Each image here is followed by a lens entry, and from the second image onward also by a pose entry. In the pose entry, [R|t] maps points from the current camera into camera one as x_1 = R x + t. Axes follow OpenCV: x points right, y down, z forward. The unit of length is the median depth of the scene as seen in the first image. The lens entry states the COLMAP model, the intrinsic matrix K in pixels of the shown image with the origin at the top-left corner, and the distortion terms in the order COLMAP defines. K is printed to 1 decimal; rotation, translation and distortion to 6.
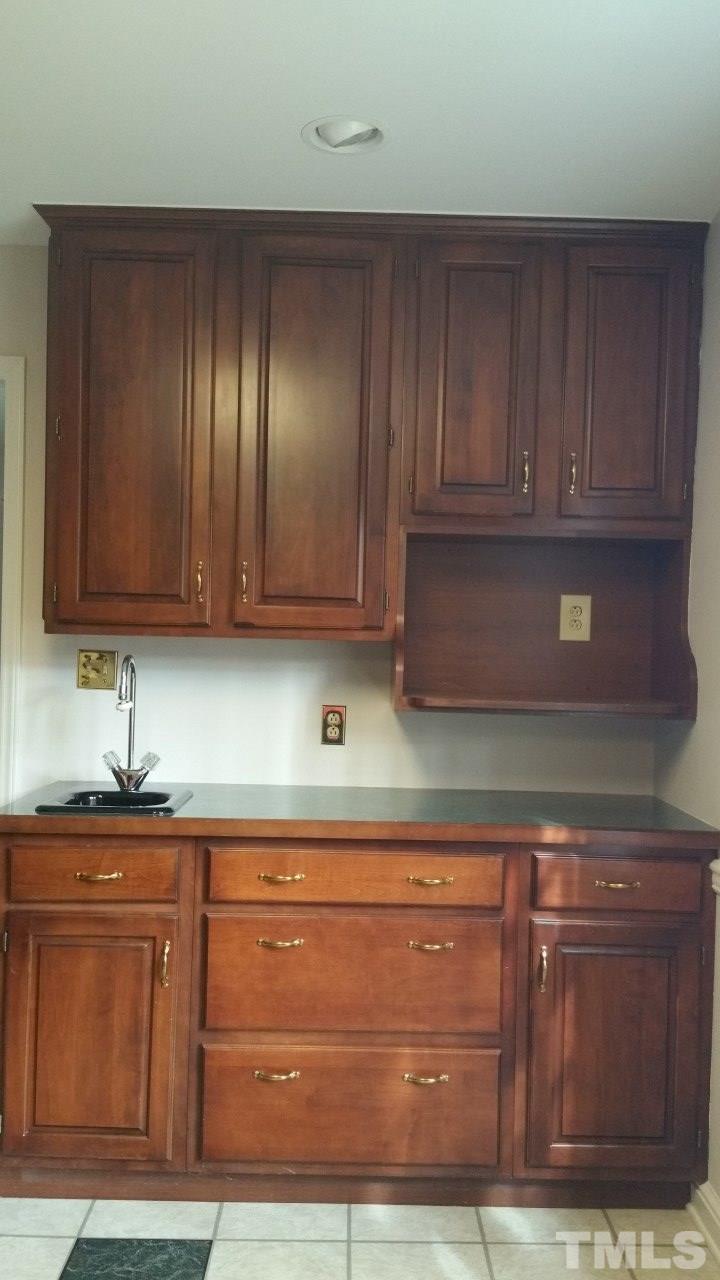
lens RADIAL K [[1075.4, 0, 366.5], [0, 1075.4, 665.6], [0, 0, 1]] dist [0.057922, -0.004155]
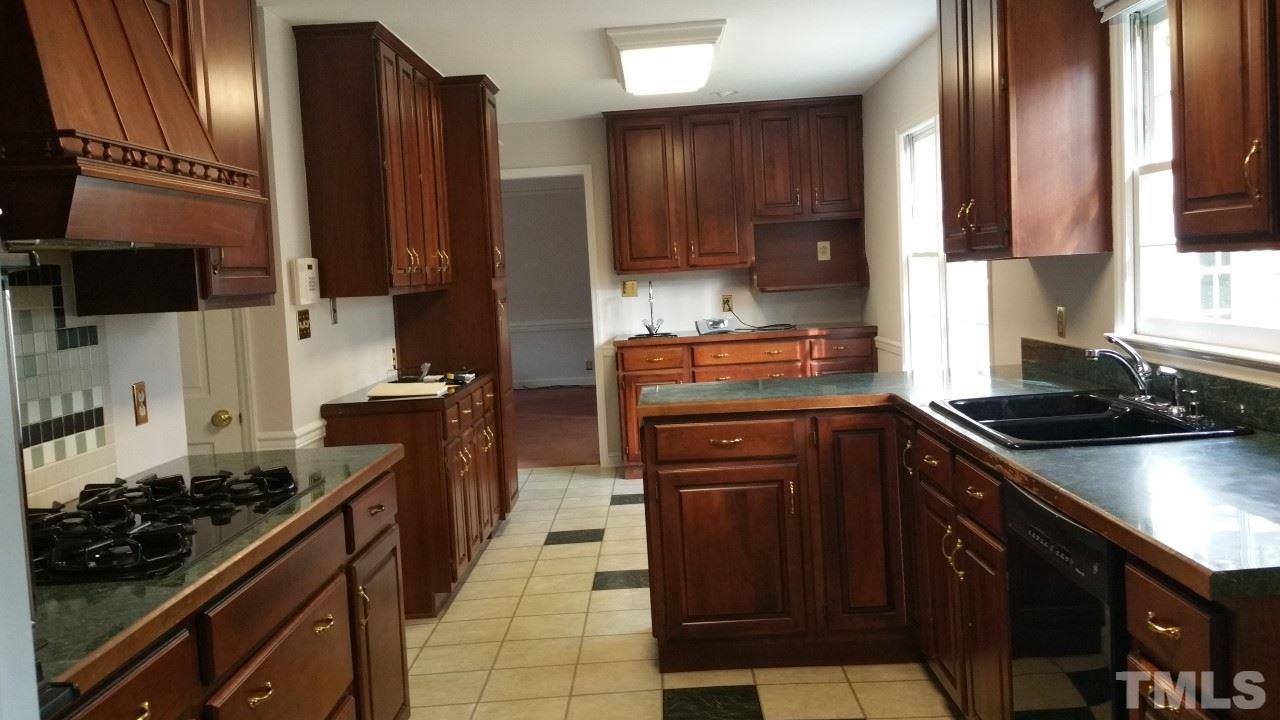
lens RADIAL K [[1075.4, 0, 640.0], [0, 1075.4, 360.0], [0, 0, 1]] dist [0.057922, -0.004155]
pose [[0.996261, -0.080146, -0.032264, -0.176360], [0.081986, 0.994799, 0.060449, 0.021055], [0.027252, -0.062869, 0.997650, -1.600684]]
